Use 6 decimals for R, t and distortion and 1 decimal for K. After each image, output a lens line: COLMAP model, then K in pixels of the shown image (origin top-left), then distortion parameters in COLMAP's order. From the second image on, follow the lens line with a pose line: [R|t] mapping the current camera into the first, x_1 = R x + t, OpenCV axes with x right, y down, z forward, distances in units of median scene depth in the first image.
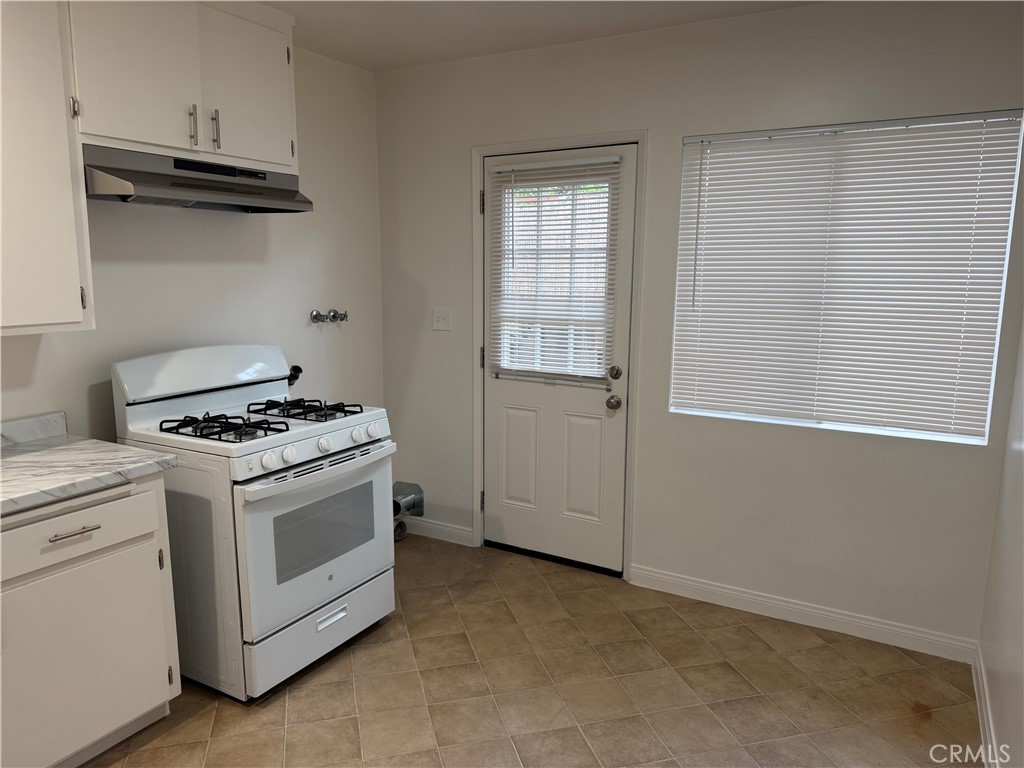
lens RADIAL K [[714.4, 0, 510.4], [0, 714.4, 387.4], [0, 0, 1]] dist [-0.024302, -0.000566]
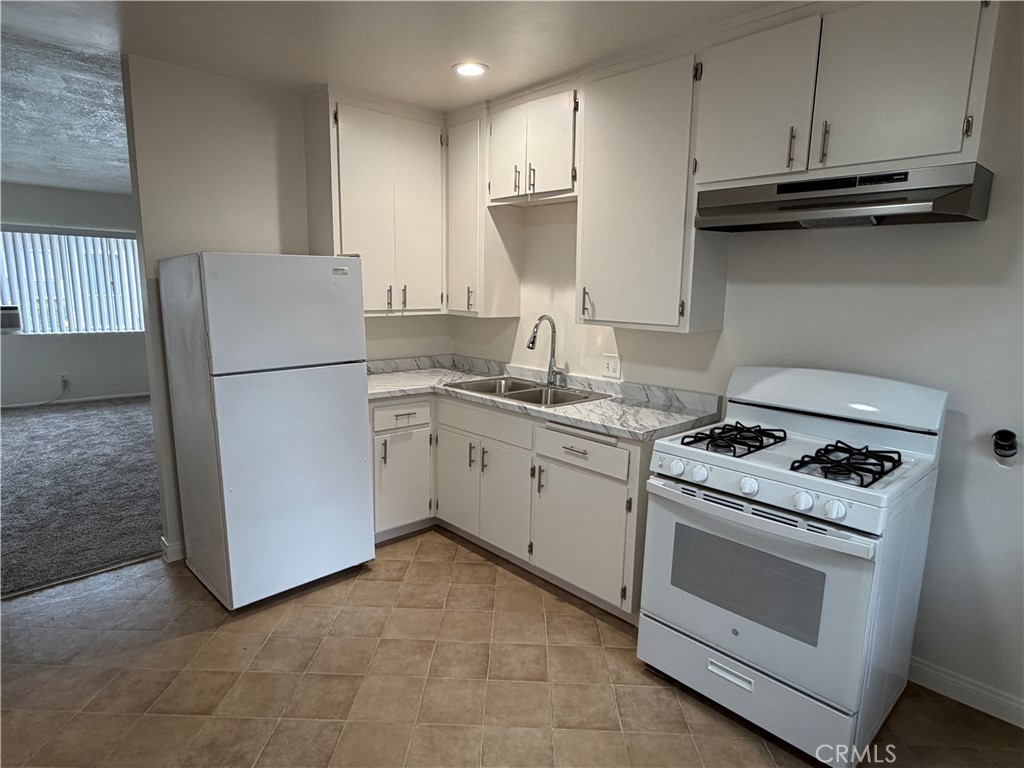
lens RADIAL K [[598.0, 0, 510.0], [0, 598.0, 384.2], [0, 0, 1]] dist [0.024675, 0.001174]
pose [[-0.292360, 0.150784, -0.944346, 0.574012], [-0.177762, 0.961712, 0.208590, -0.162480], [0.939641, 0.228853, -0.254363, 0.978928]]
